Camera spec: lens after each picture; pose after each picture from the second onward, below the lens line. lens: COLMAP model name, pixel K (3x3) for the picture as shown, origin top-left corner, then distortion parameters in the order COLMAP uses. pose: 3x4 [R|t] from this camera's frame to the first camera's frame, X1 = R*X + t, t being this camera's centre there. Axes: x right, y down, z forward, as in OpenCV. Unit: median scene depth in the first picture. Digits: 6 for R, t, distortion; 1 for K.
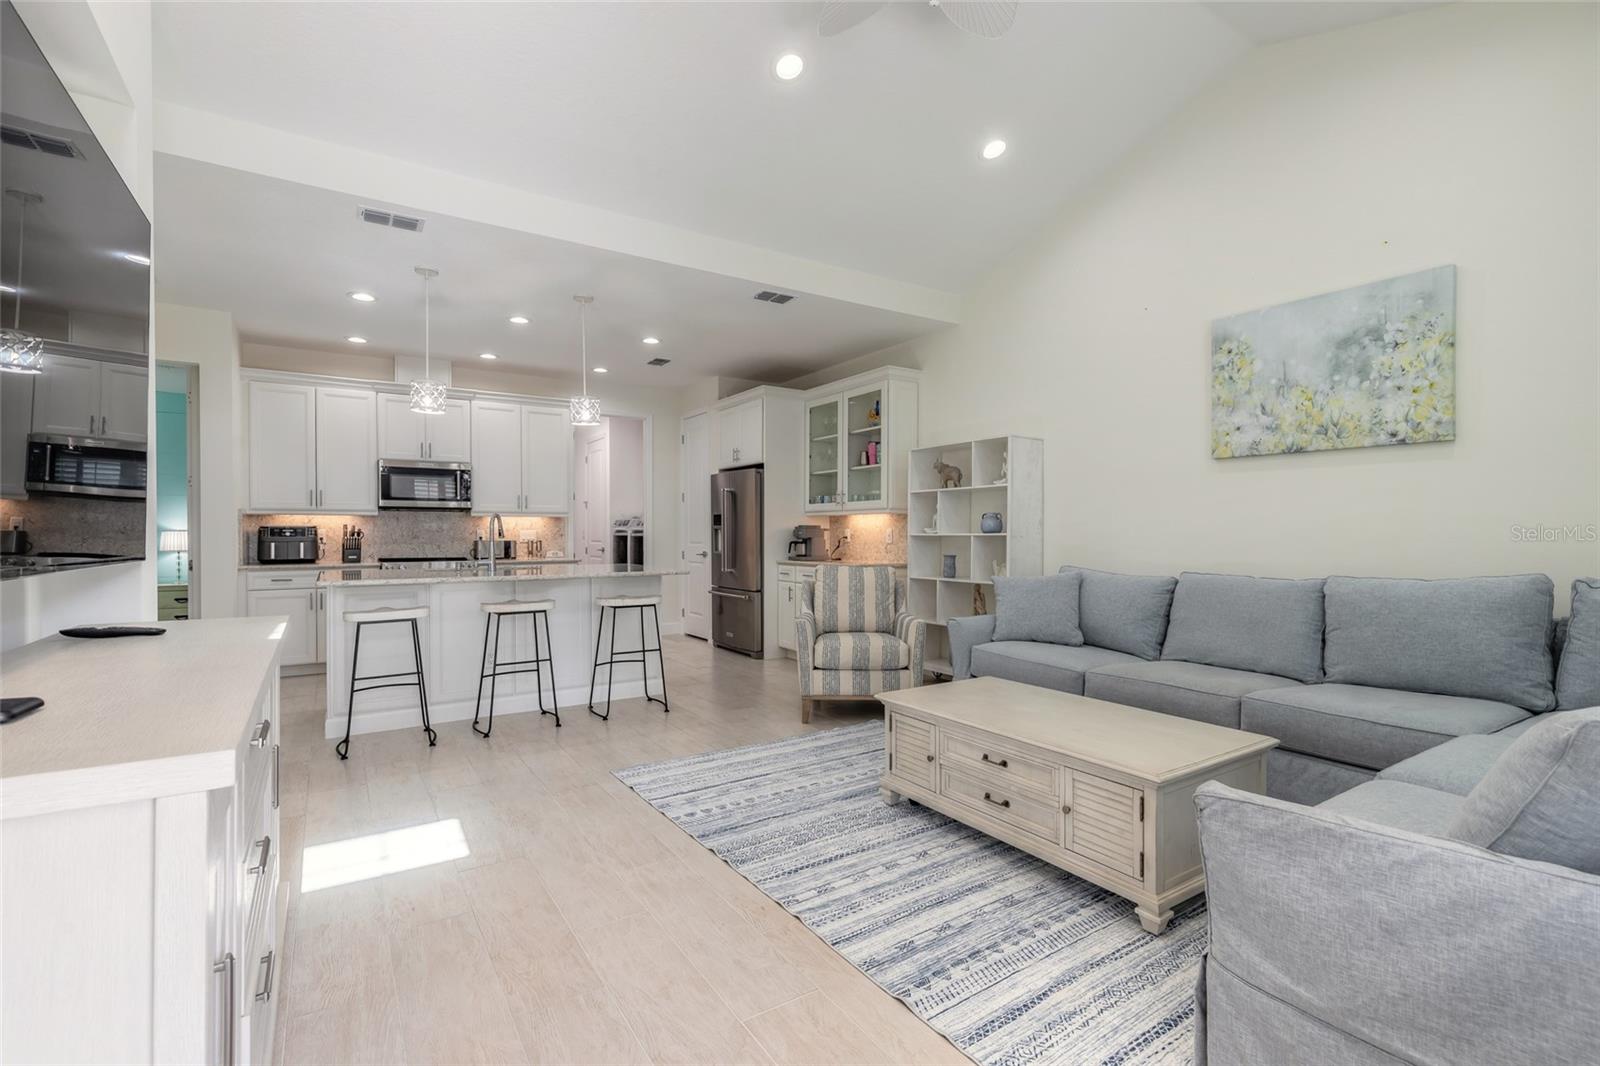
lens RADIAL K [[720.6, 0, 794.4], [0, 720.6, 538.5], [0, 0, 1]] dist [0.007436, -0.001452]
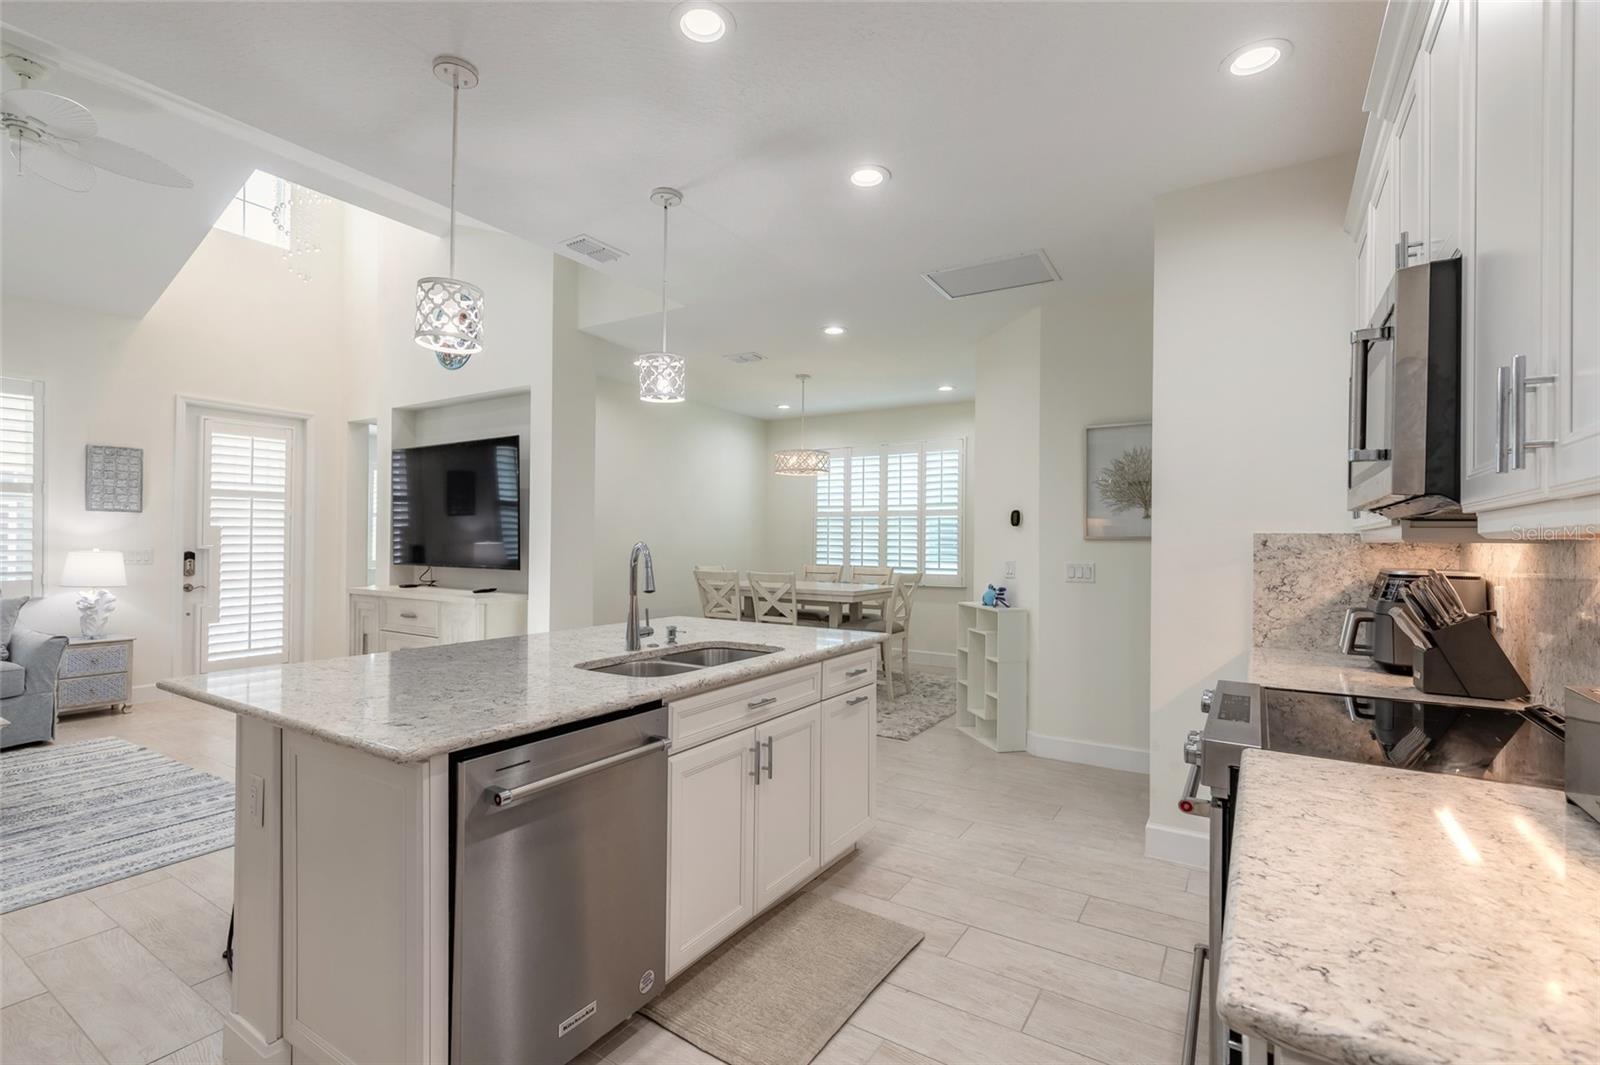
lens RADIAL K [[720.6, 0, 794.4], [0, 720.6, 538.0], [0, 0, 1]] dist [0.007436, -0.001452]
pose [[-0.908527, -0.009712, -0.417712, -0.381310], [-0.011794, 0.999928, 0.002403, -0.051507], [0.417659, 0.007110, -0.908576, 1.929860]]
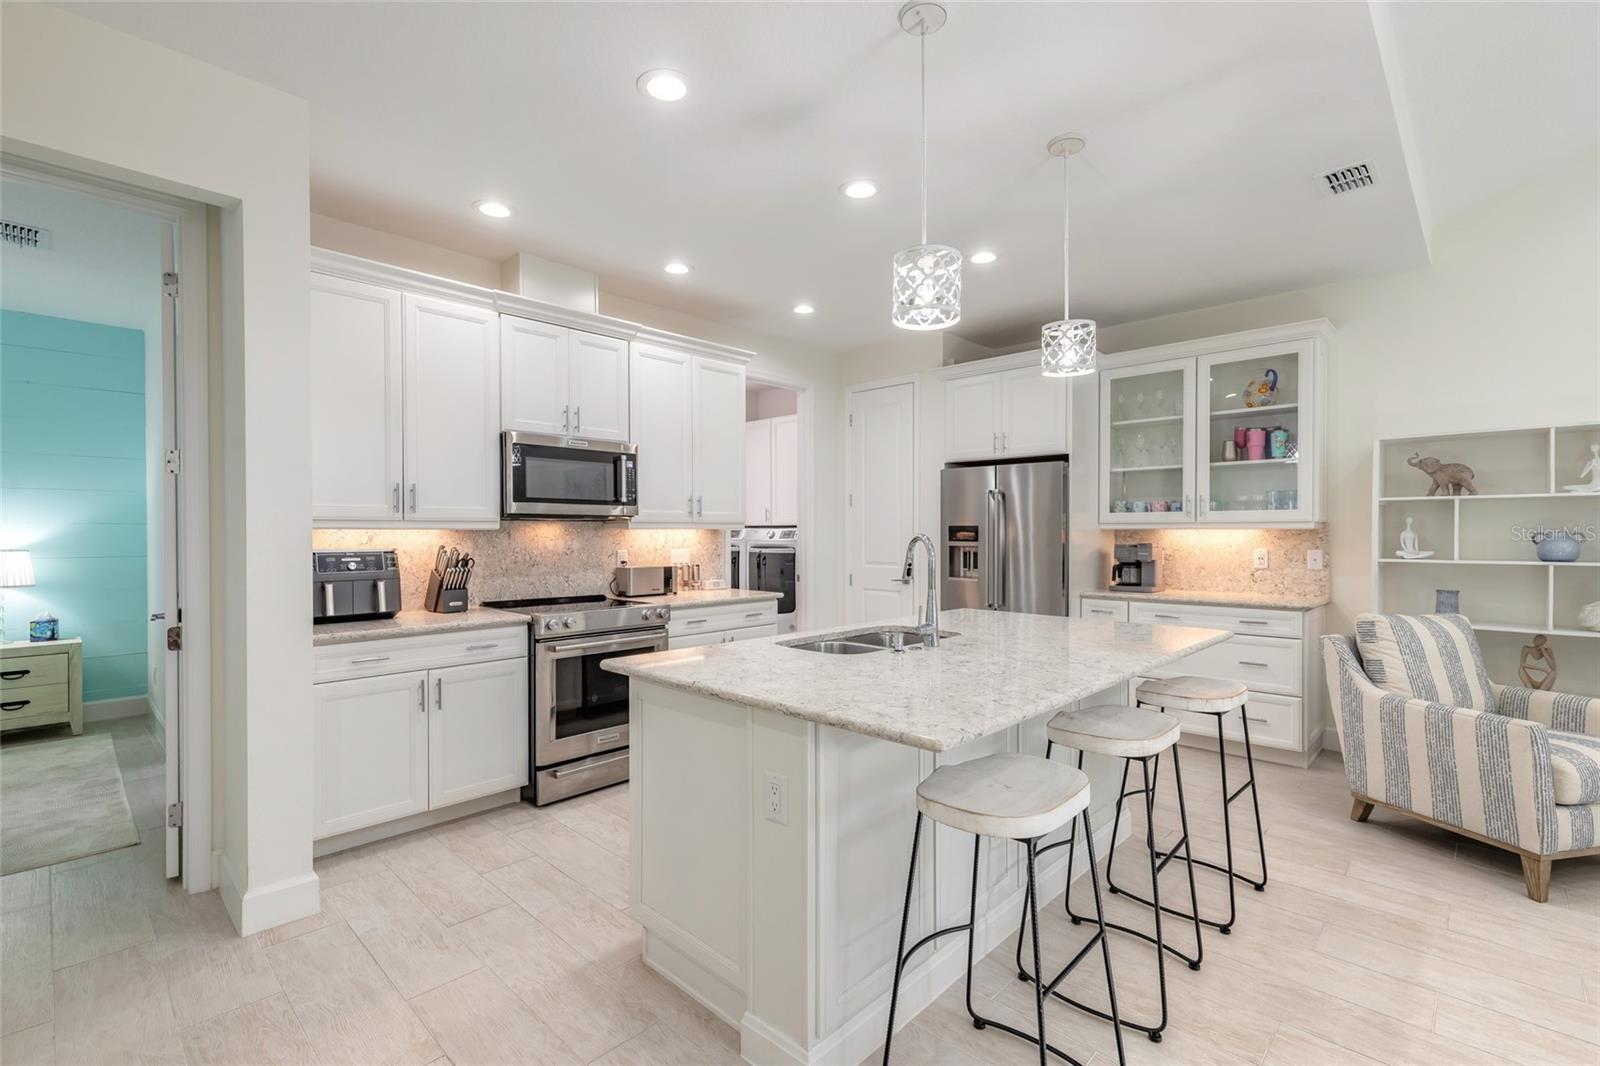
lens RADIAL K [[720.6, 0, 794.4], [0, 720.6, 538.5], [0, 0, 1]] dist [0.007436, -0.001452]
pose [[0.973098, -0.001944, 0.230382, -0.797521], [0.001596, 0.999997, 0.001694, -0.041877], [-0.230385, -0.001280, 0.973099, 0.649513]]
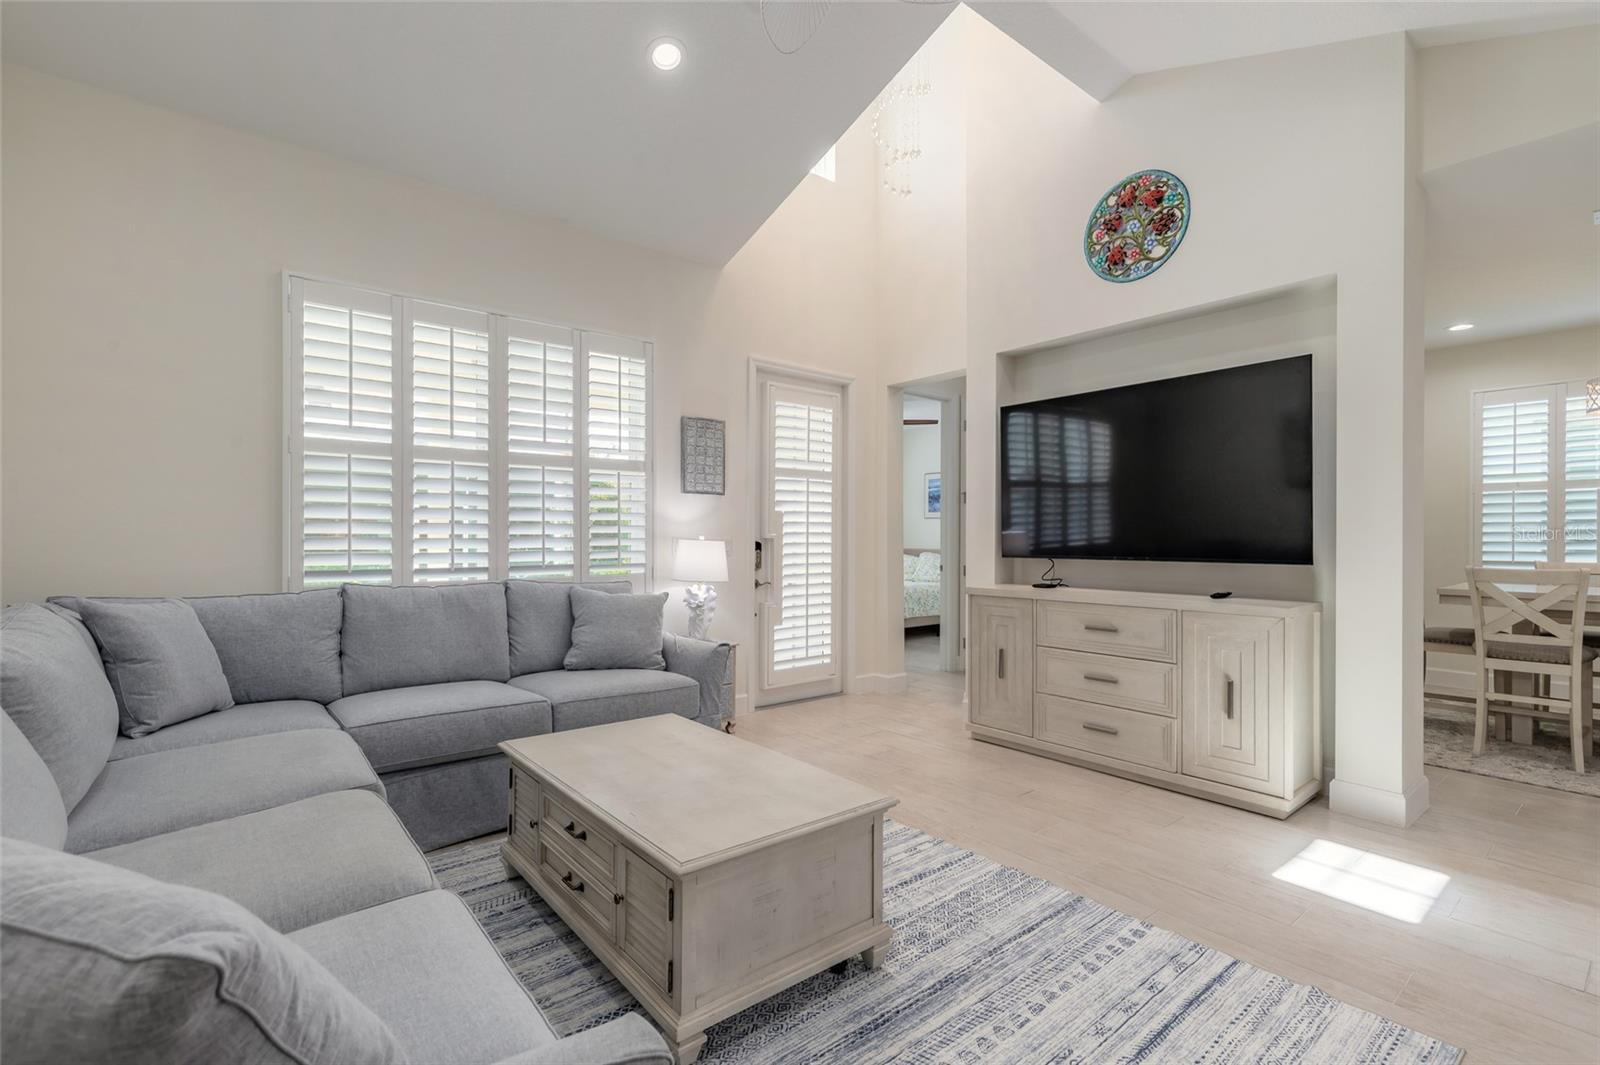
lens RADIAL K [[720.6, 0, 794.4], [0, 720.6, 538.0], [0, 0, 1]] dist [0.007436, -0.001452]
pose [[-0.993745, -0.002424, -0.111651, 0.222235], [-0.003289, 0.999966, 0.007567, -0.019942], [0.111629, 0.007887, -0.993719, 1.301710]]
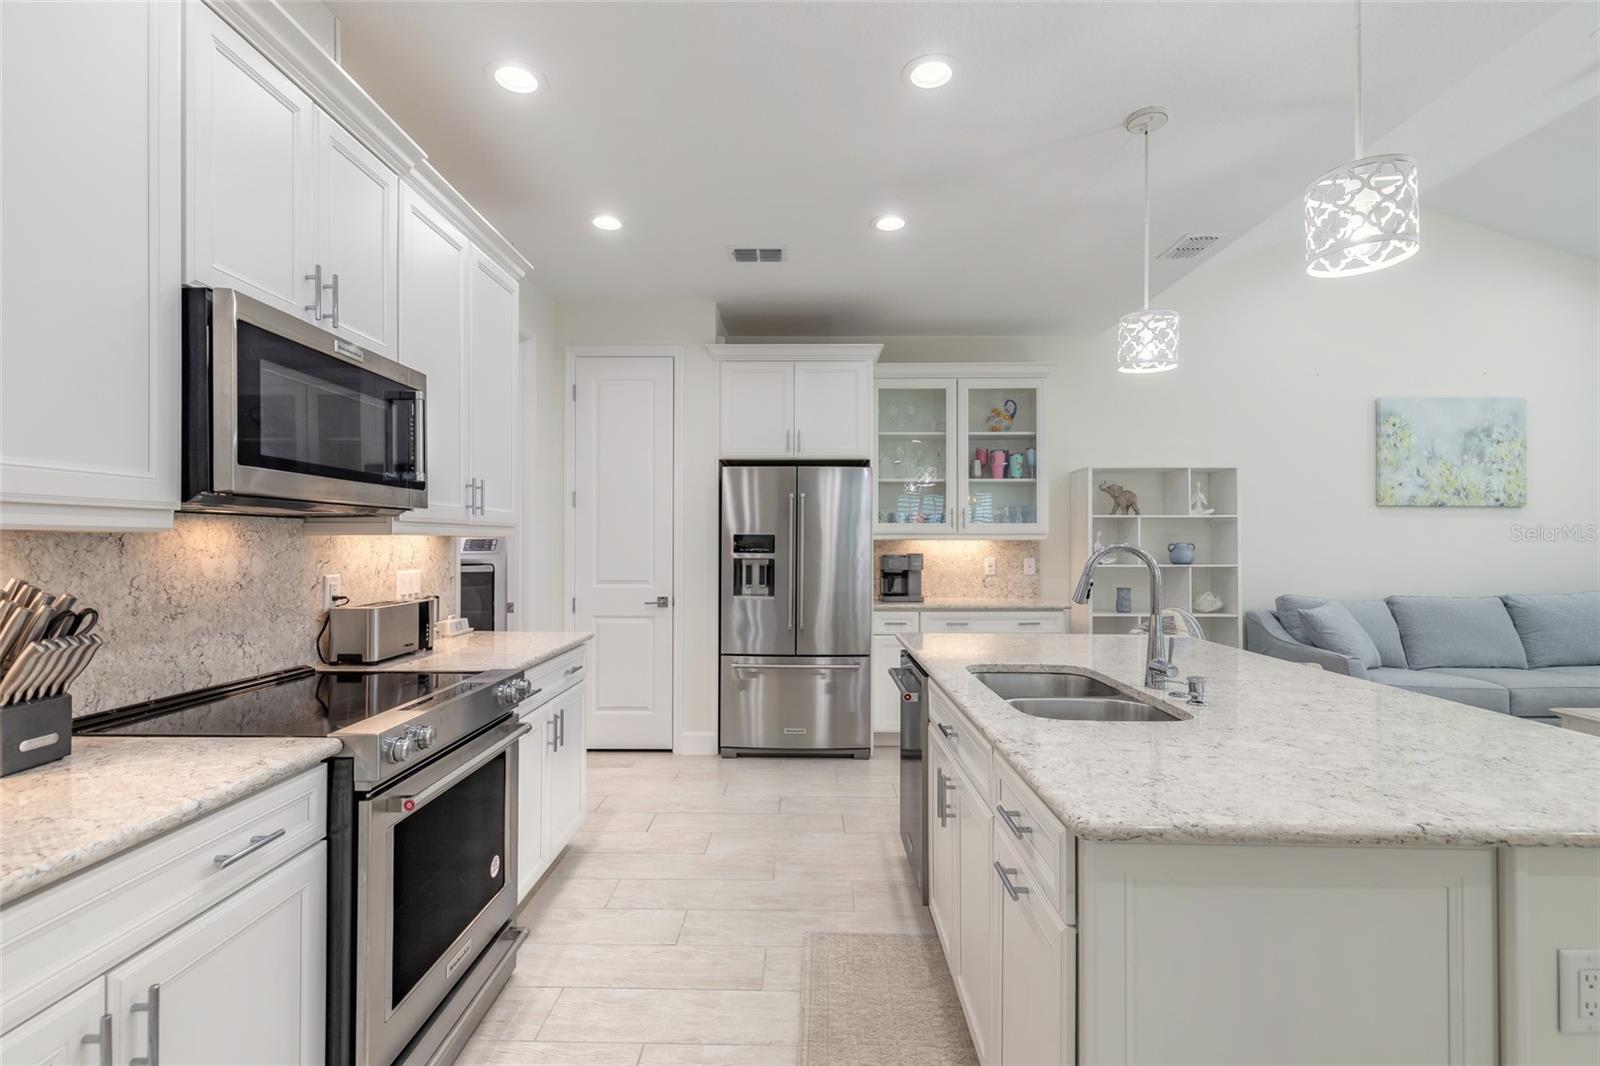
lens RADIAL K [[720.6, 0, 794.4], [0, 720.6, 538.5], [0, 0, 1]] dist [0.007436, -0.001452]
pose [[0.553419, 0.007116, 0.832872, -1.088573], [0.004513, 0.999923, -0.011543, -0.043188], [-0.832891, 0.010147, 0.553345, 1.185626]]
